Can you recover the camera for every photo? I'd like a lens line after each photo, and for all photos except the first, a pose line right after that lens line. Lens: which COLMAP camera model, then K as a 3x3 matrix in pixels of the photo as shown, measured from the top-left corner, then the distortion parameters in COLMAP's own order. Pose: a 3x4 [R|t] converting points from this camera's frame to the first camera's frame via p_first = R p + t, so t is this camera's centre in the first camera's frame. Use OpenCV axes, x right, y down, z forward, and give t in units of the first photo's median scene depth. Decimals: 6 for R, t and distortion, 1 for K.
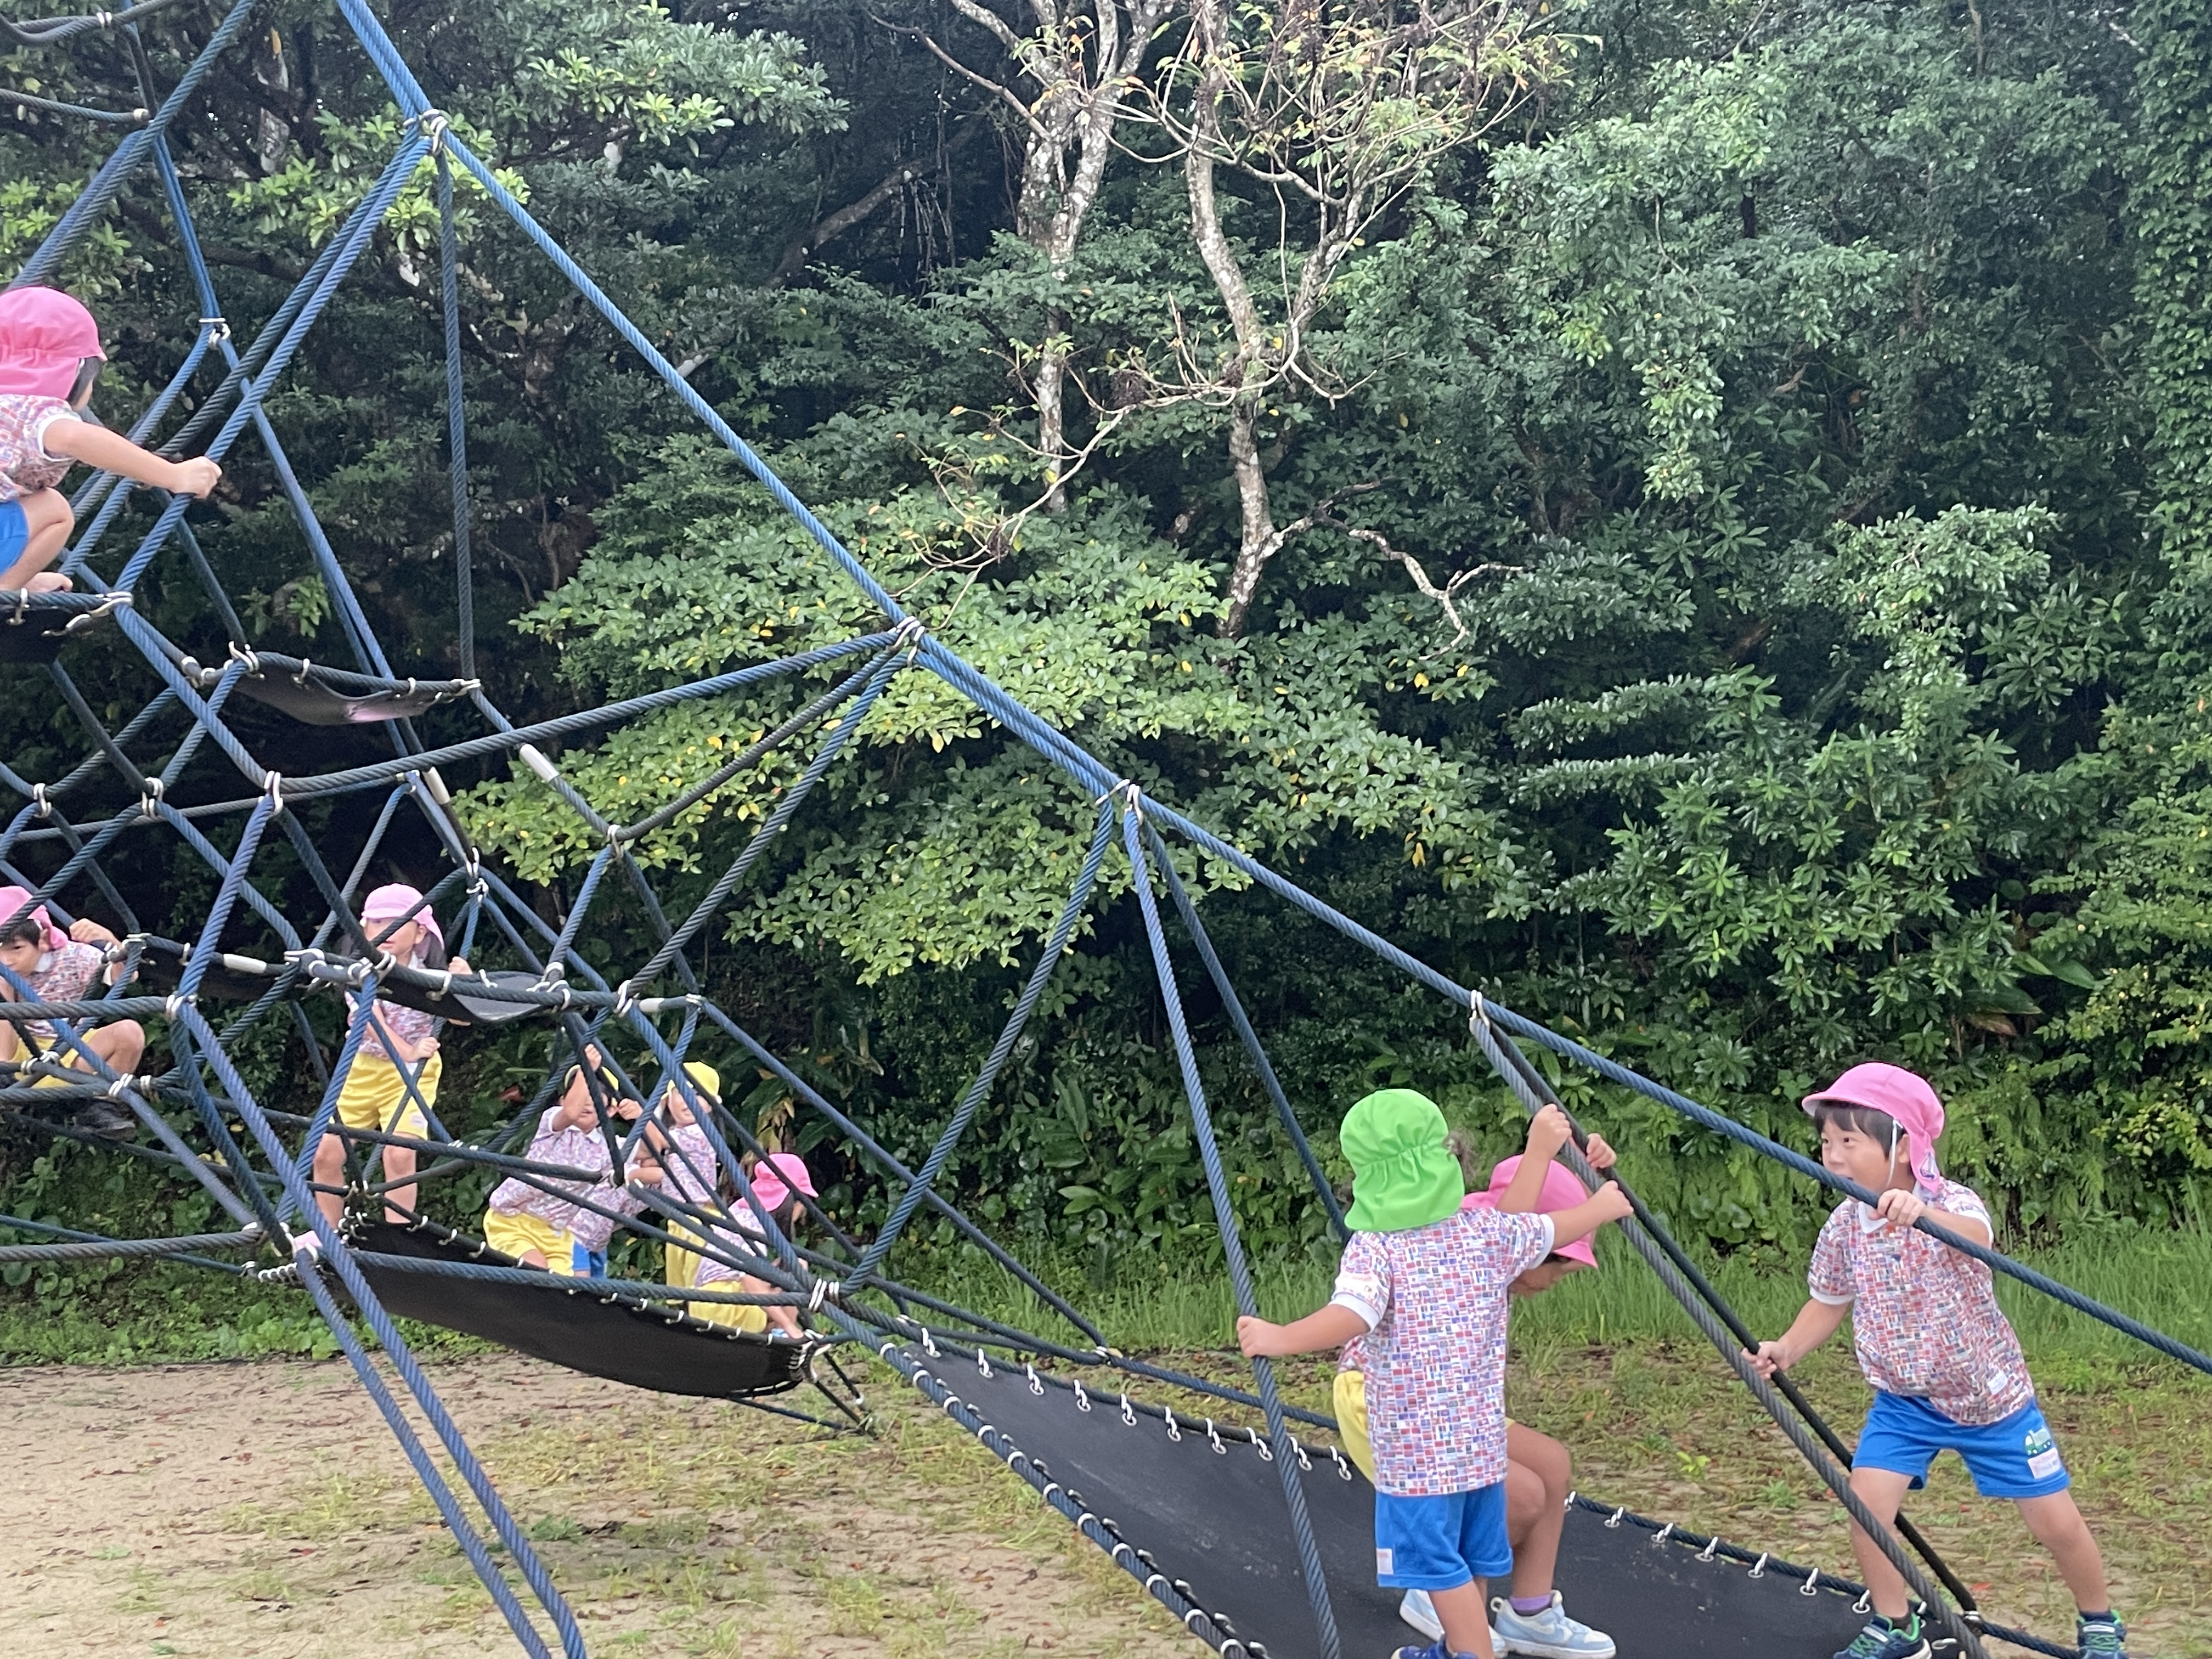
lens RADIAL K [[2489.6, 0, 1106.0], [0, 2489.6, 829.5], [0, 0, 1]] dist [0.062652, 0.006433]
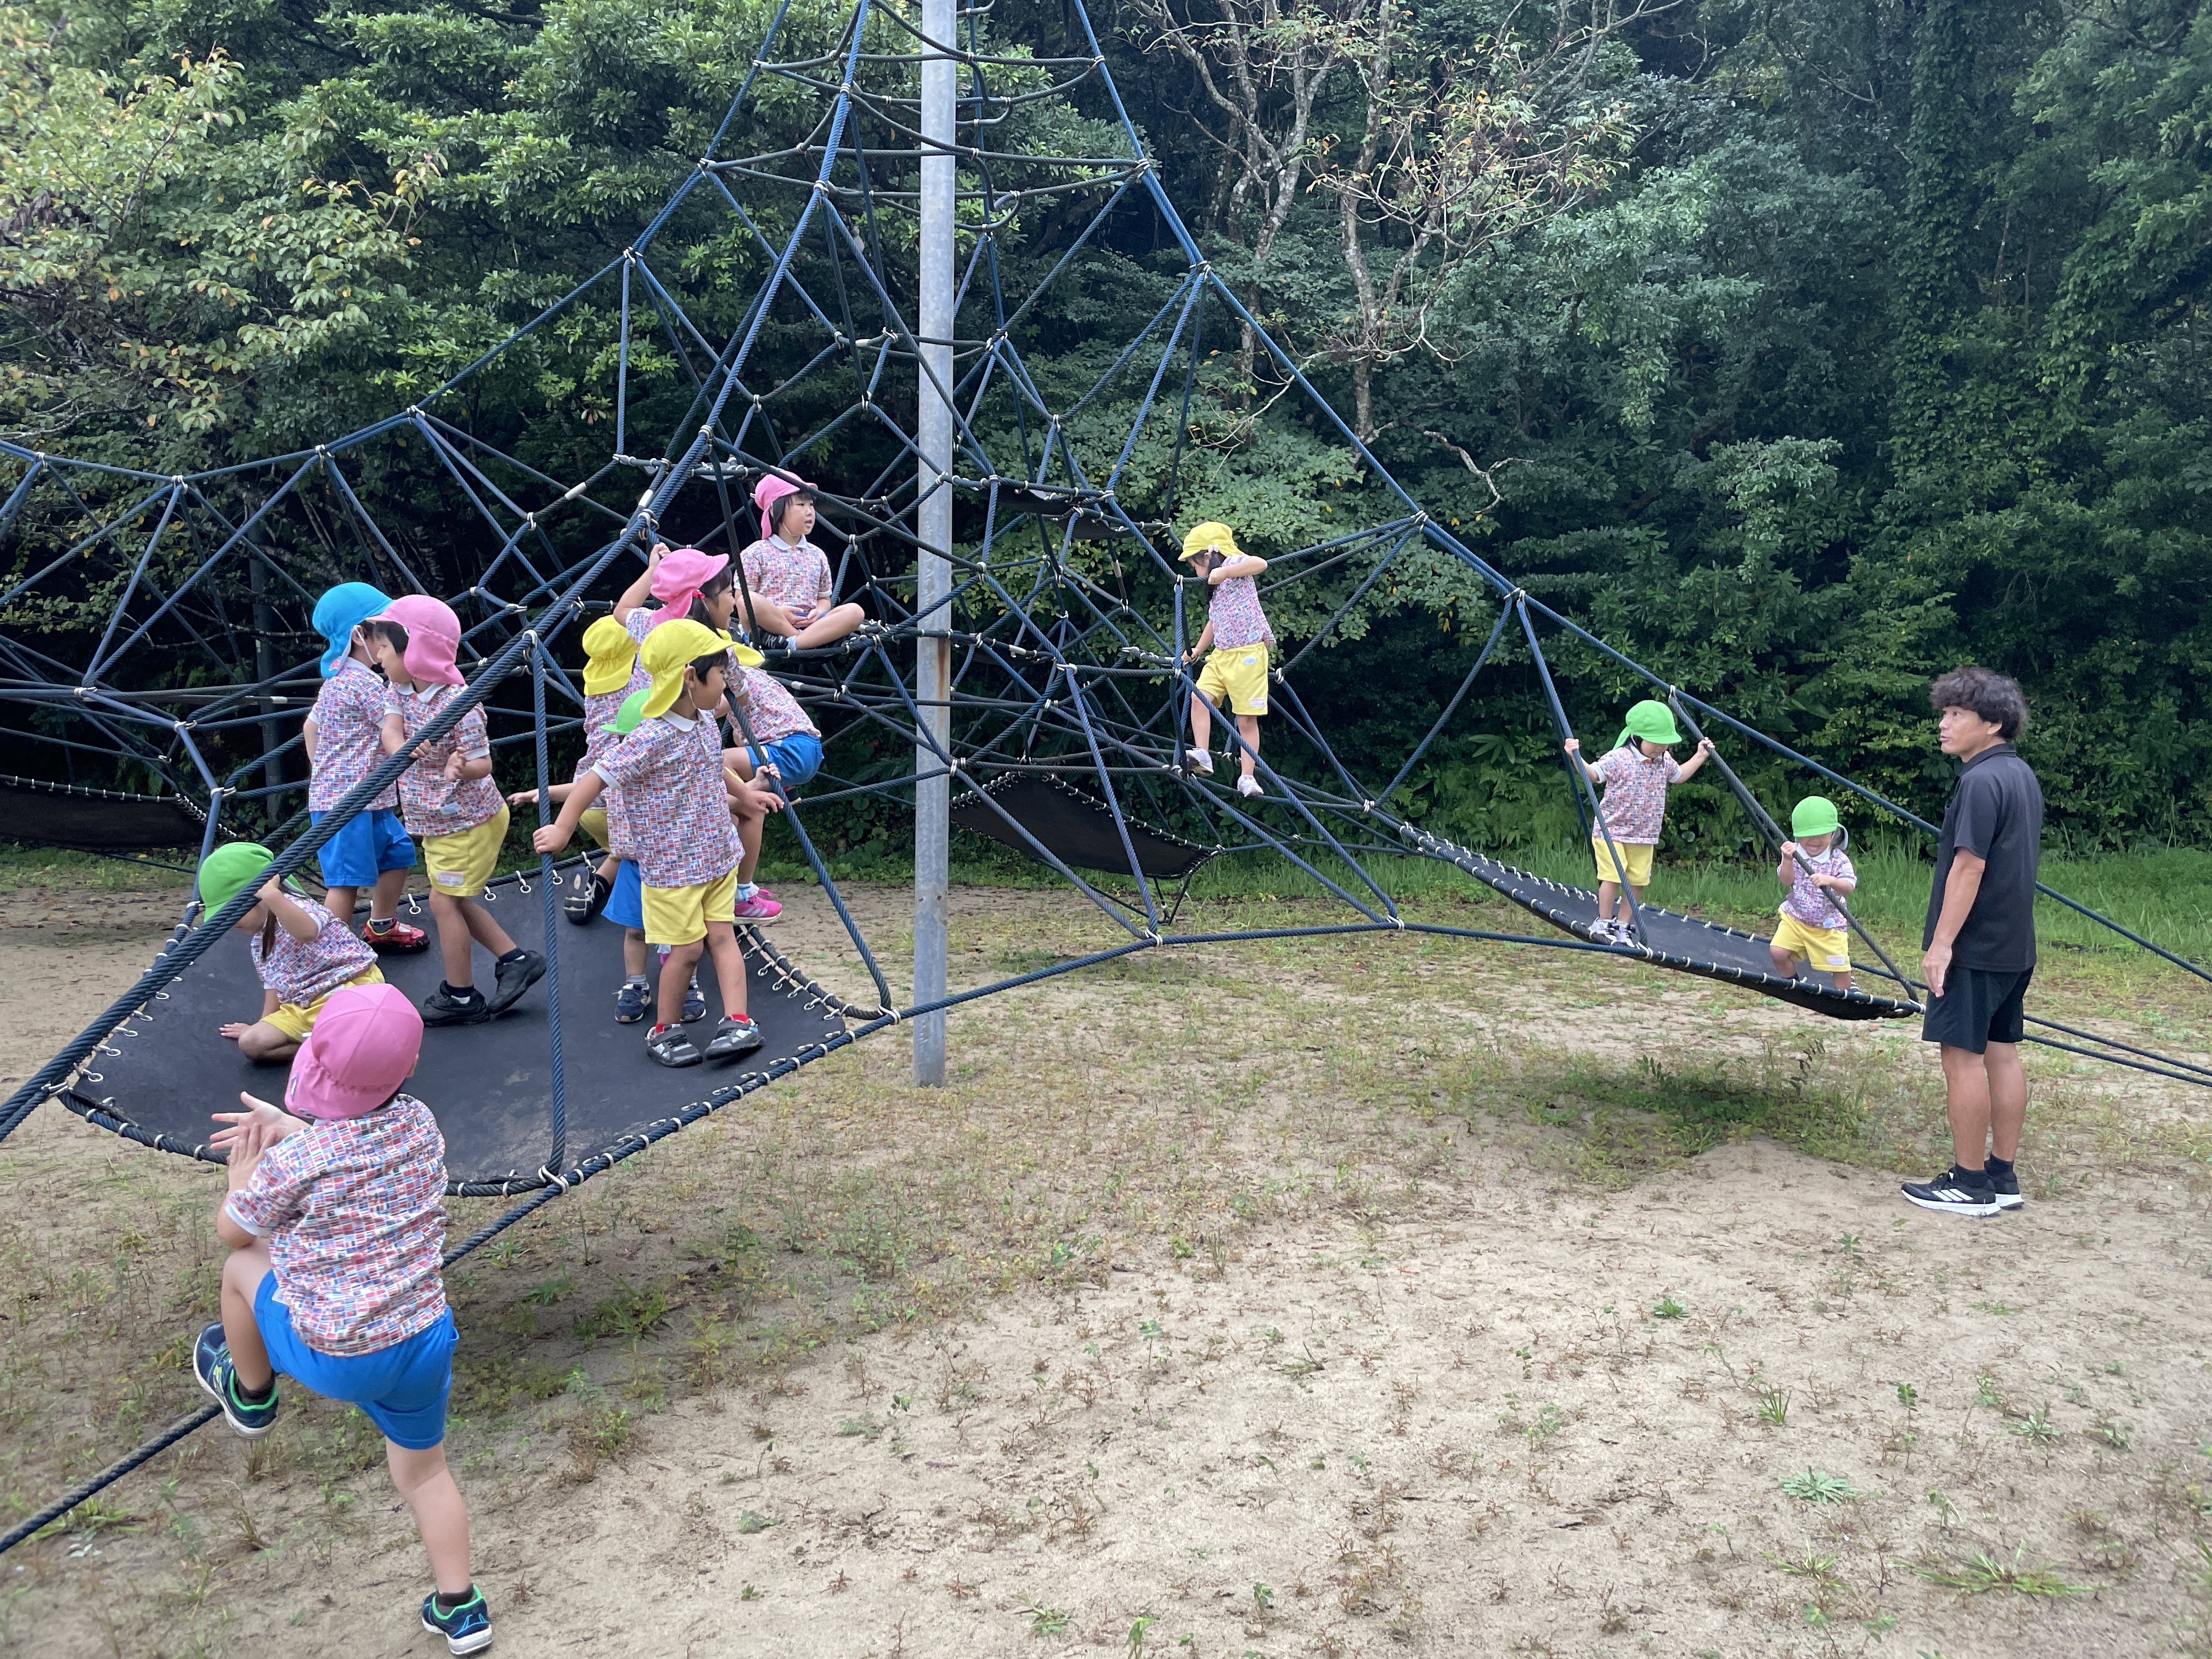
lens RADIAL K [[1671.4, 0, 1106.0], [0, 1671.4, 829.5], [0, 0, 1]] dist [0.008915, 0.001700]
pose [[0.998996, 0.043886, 0.008968, -0.119956], [-0.044697, 0.989742, 0.135692, 0.003716], [-0.002921, -0.135956, 0.990711, -0.169539]]
